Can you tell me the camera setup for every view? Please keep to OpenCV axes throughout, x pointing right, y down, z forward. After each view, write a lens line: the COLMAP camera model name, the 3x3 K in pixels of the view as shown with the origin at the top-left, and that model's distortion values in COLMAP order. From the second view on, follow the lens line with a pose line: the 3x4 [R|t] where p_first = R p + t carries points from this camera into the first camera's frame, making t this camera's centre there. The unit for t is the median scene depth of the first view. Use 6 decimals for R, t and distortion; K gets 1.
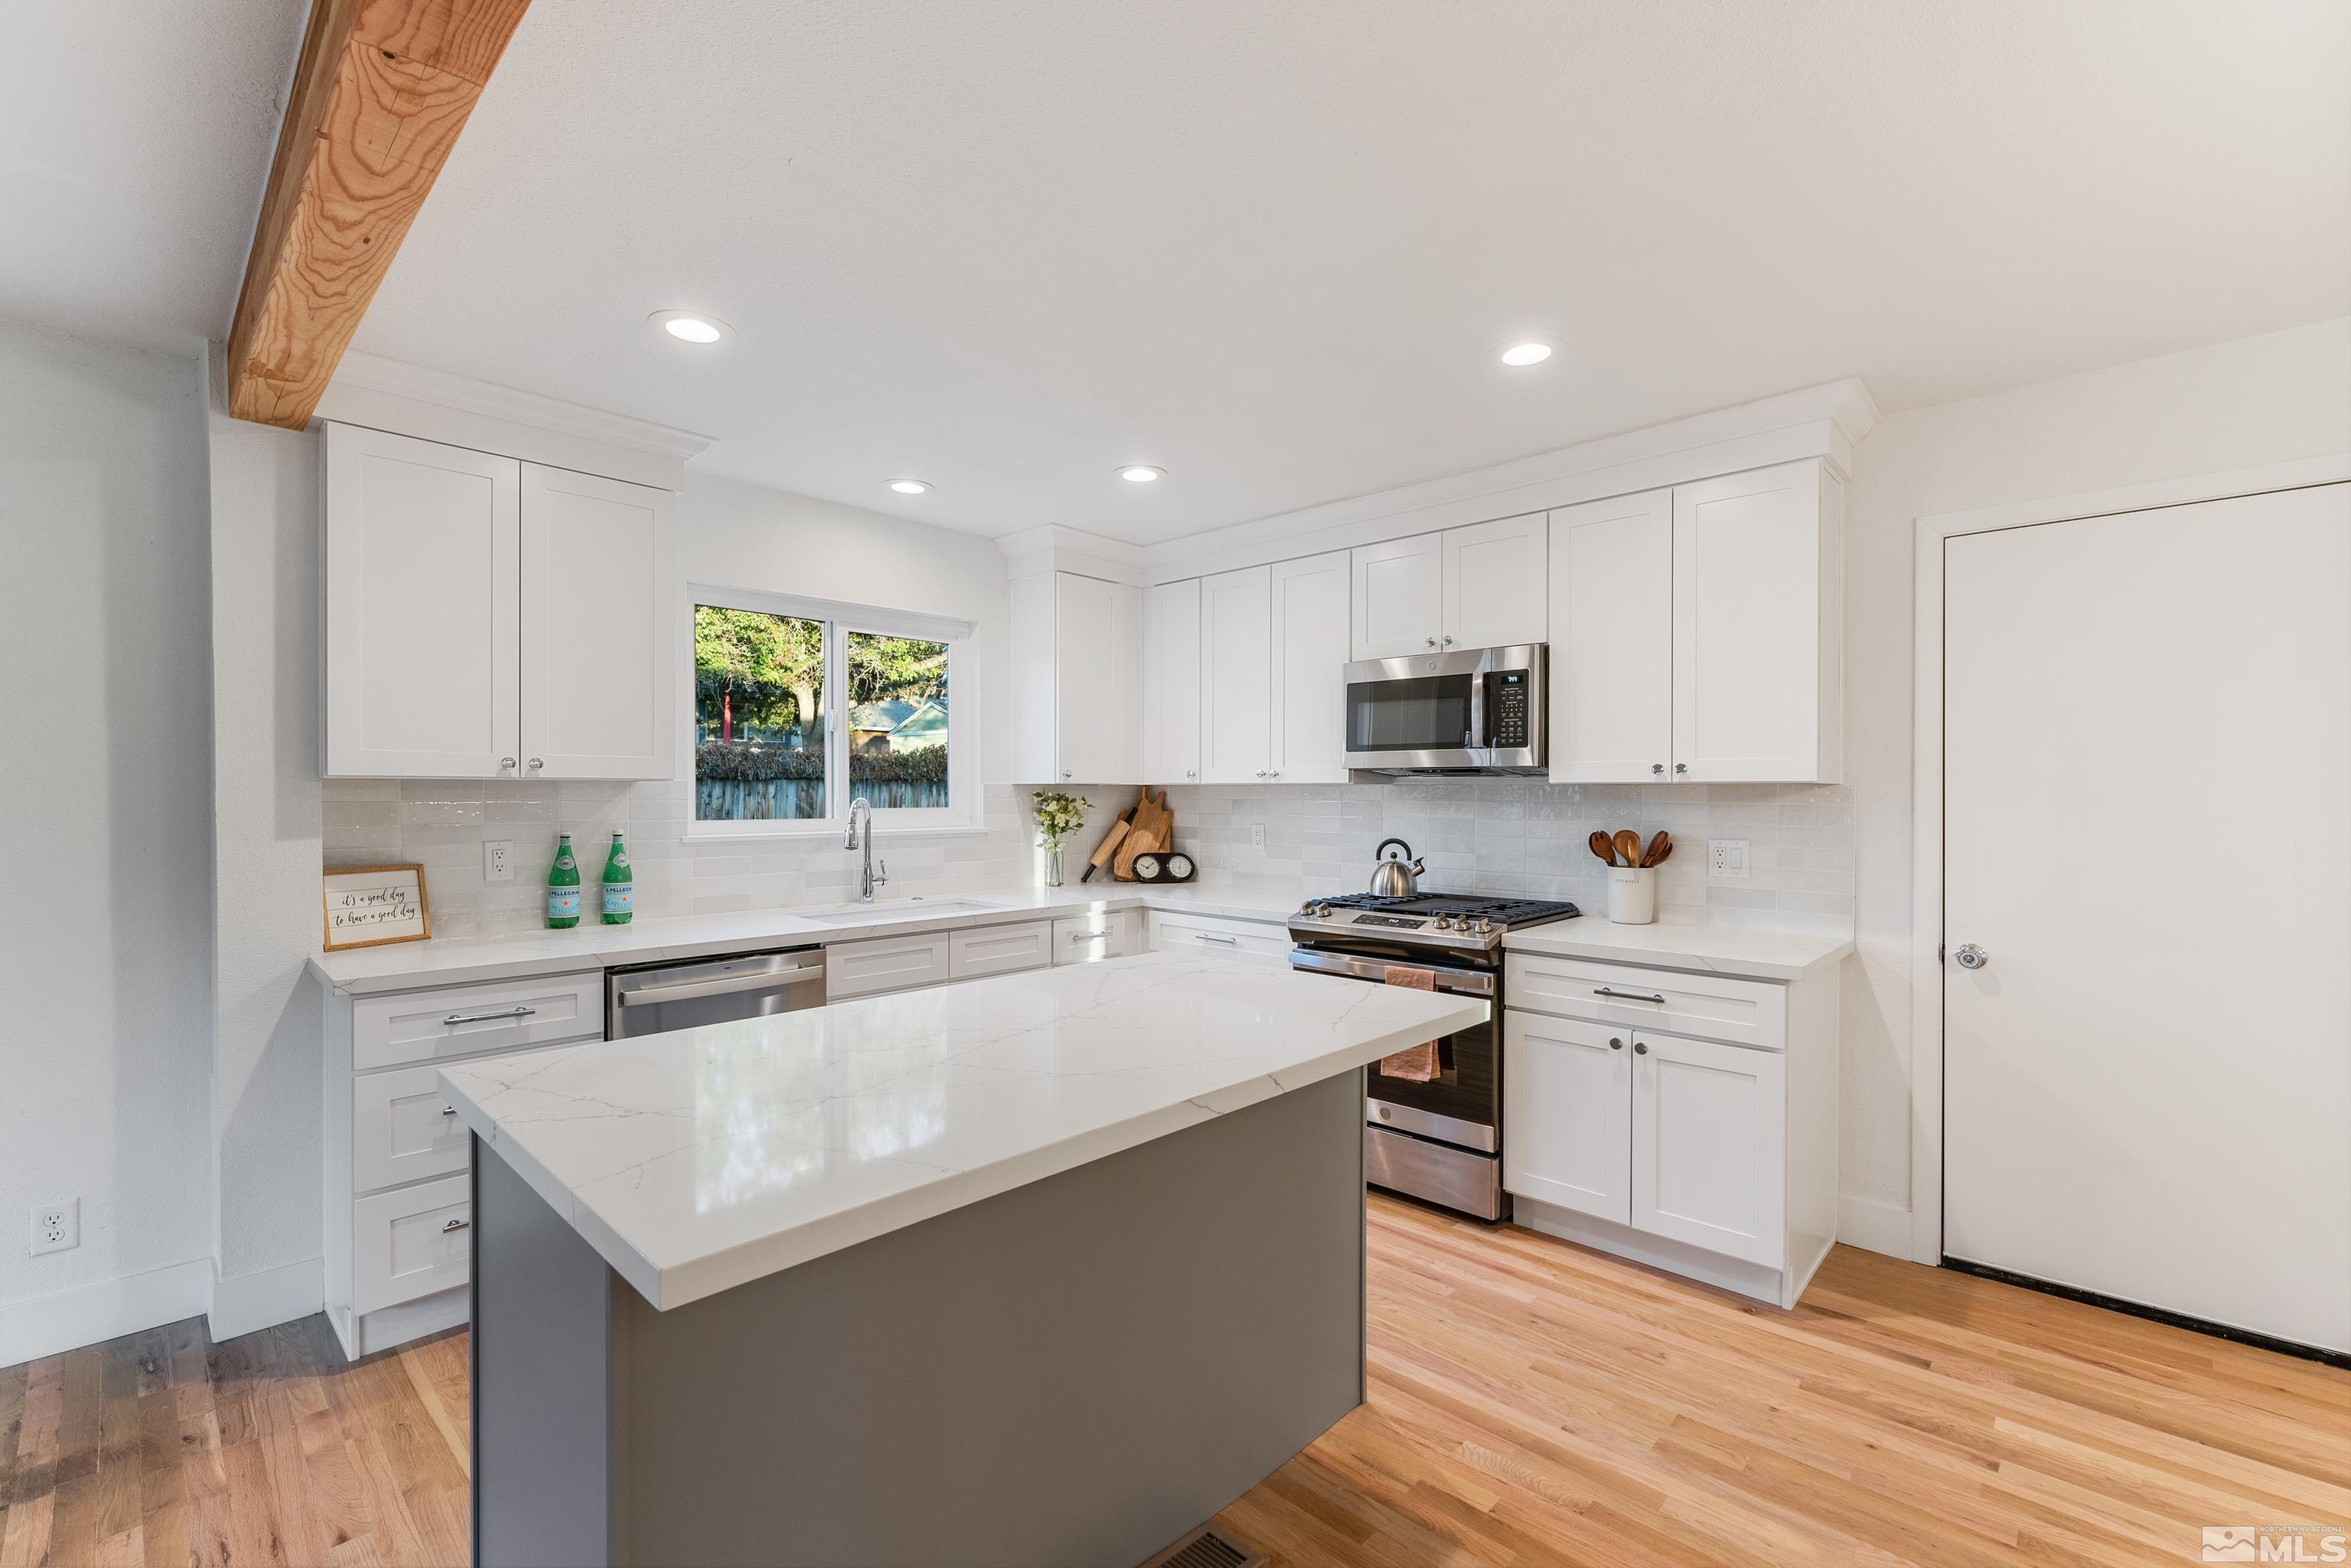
lens RADIAL K [[1002.0, 0, 1178.4], [0, 1002.0, 803.5], [0, 0, 1]] dist [0.001153, -0.000331]
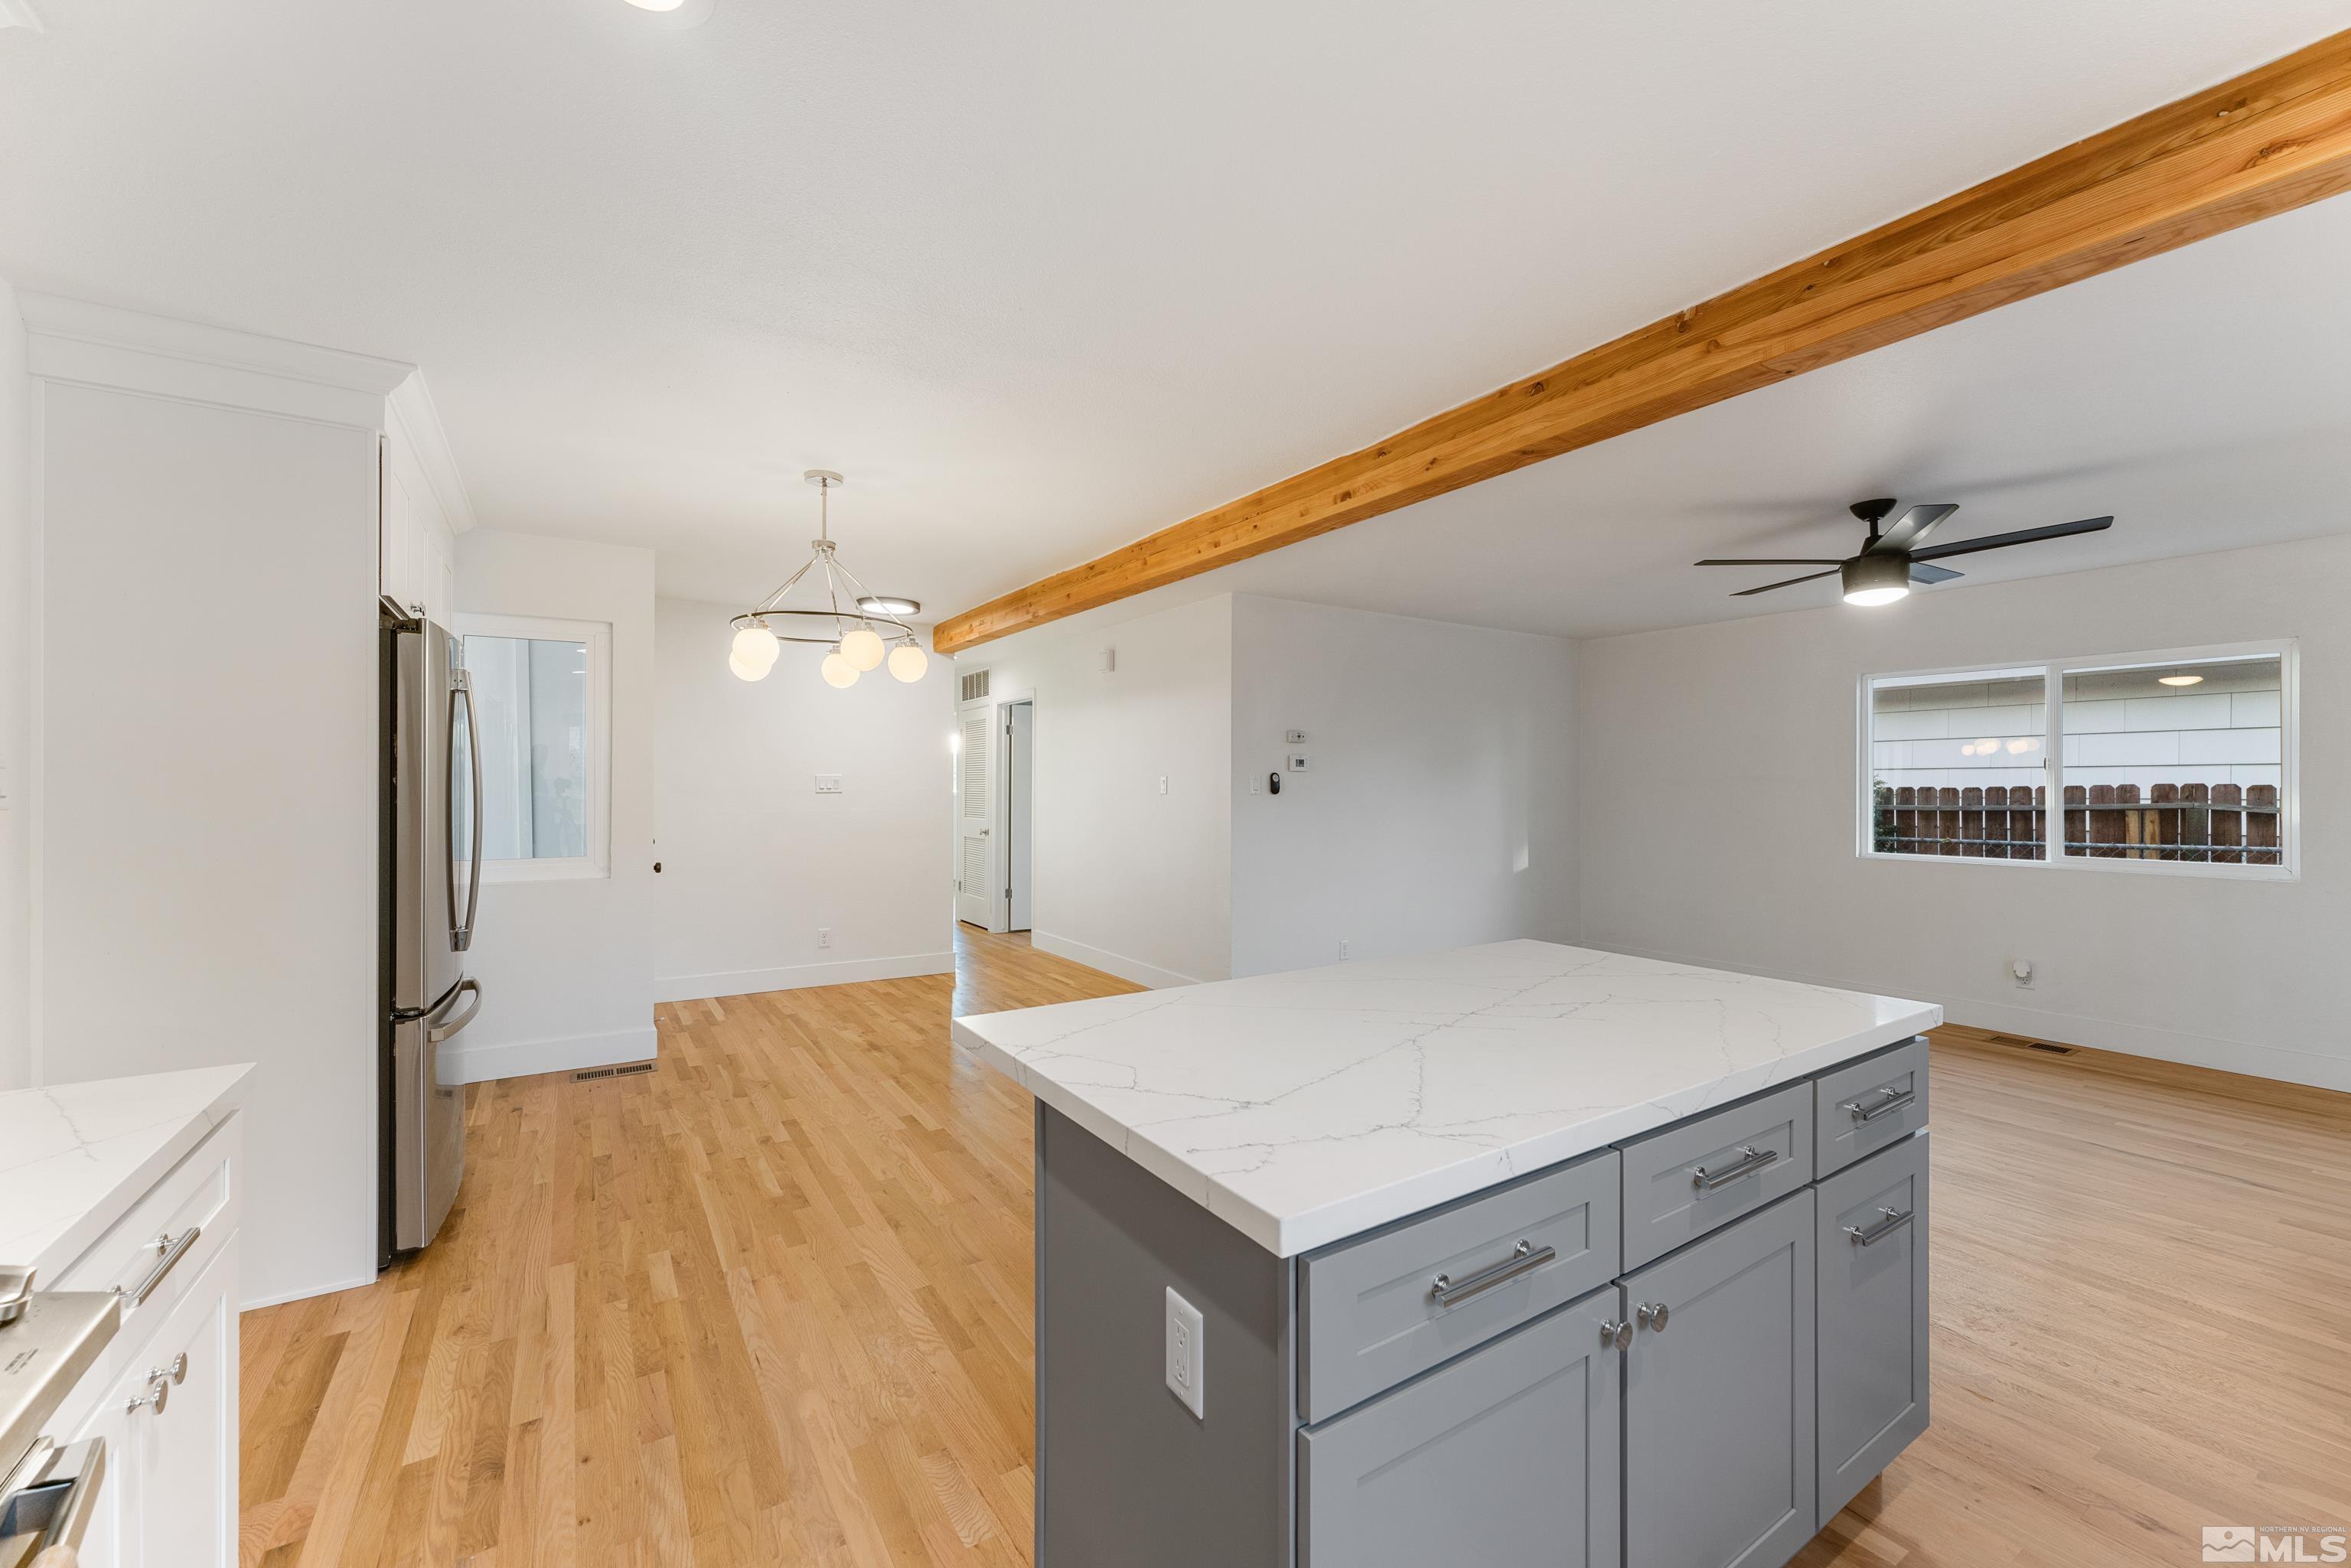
lens RADIAL K [[934.0, 0, 1183.5], [0, 934.0, 775.7], [0, 0, 1]] dist [0.003985, -0.000021]
pose [[-0.972639, 0.000520, 0.232321, -0.046938], [0.001468, 0.999991, 0.003909, -0.010846], [-0.232317, 0.004143, -0.972631, 1.093652]]
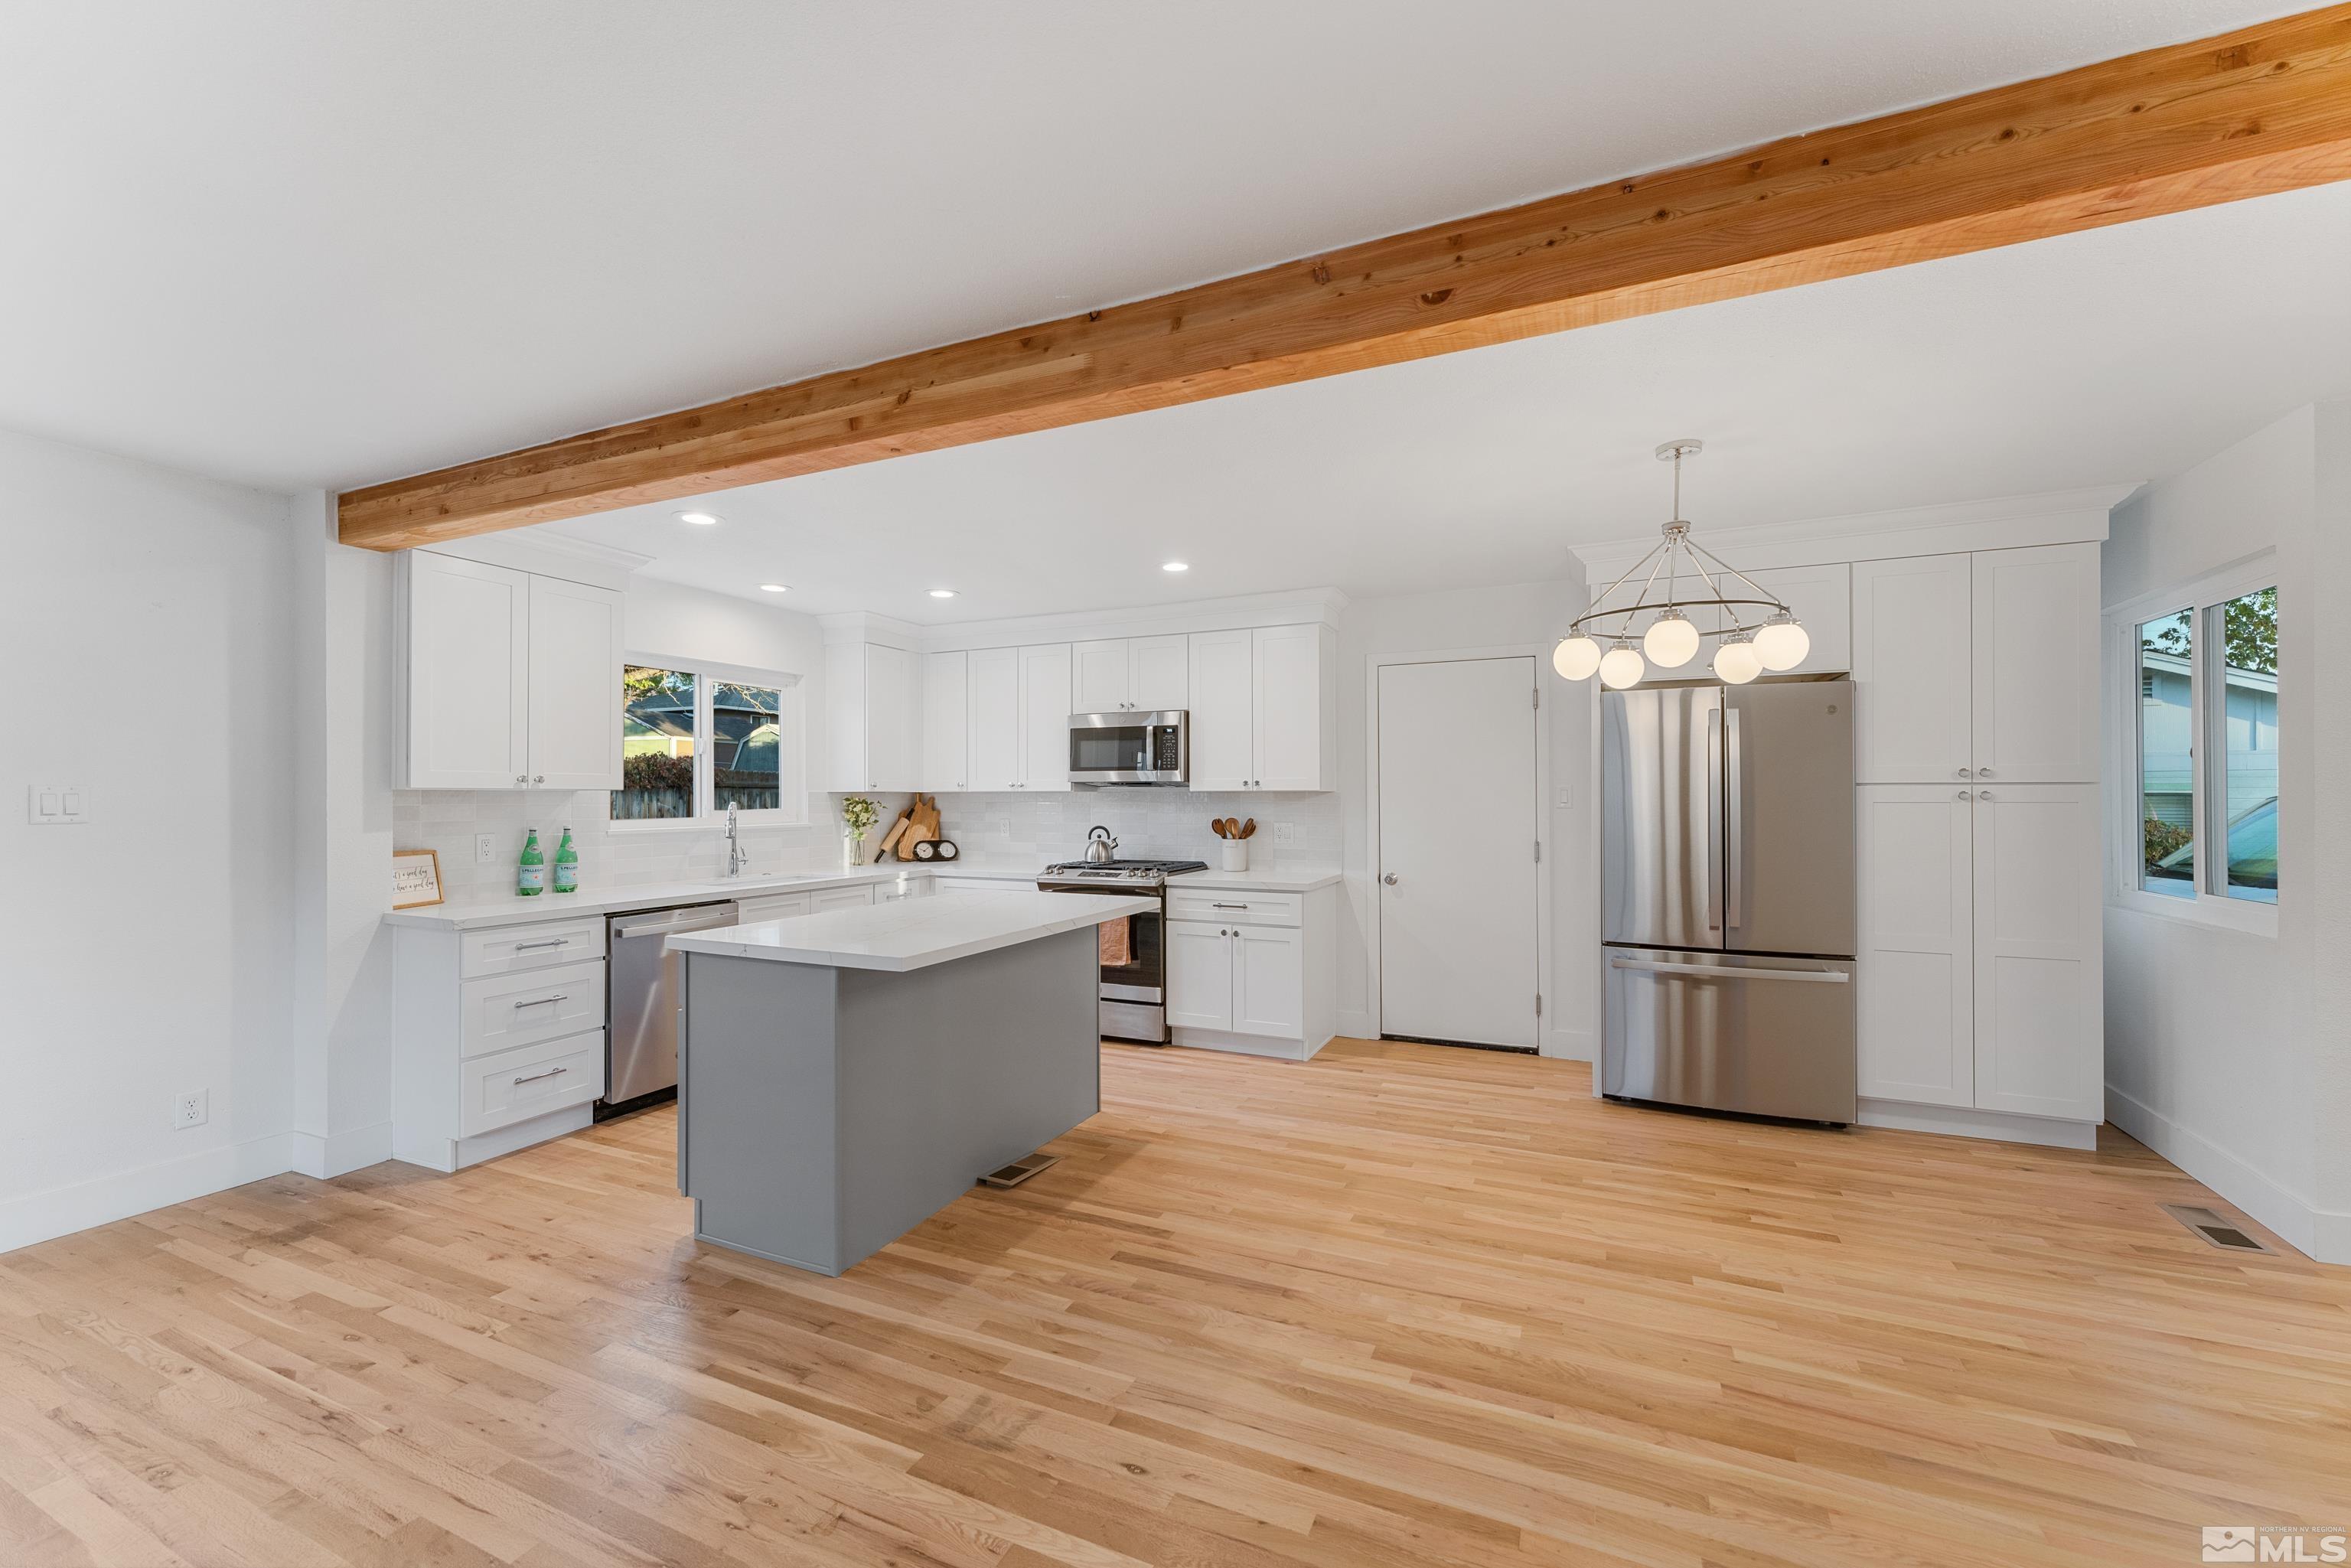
lens RADIAL K [[934.0, 0, 1174.2], [0, 934.0, 791.2], [0, 0, 1]] dist [0.003985, -0.000021]
pose [[0.946414, -0.001977, 0.322950, -0.175970], [0.007772, 0.999831, -0.016655, 0.006627], [-0.322863, 0.018272, 0.946269, -0.516614]]
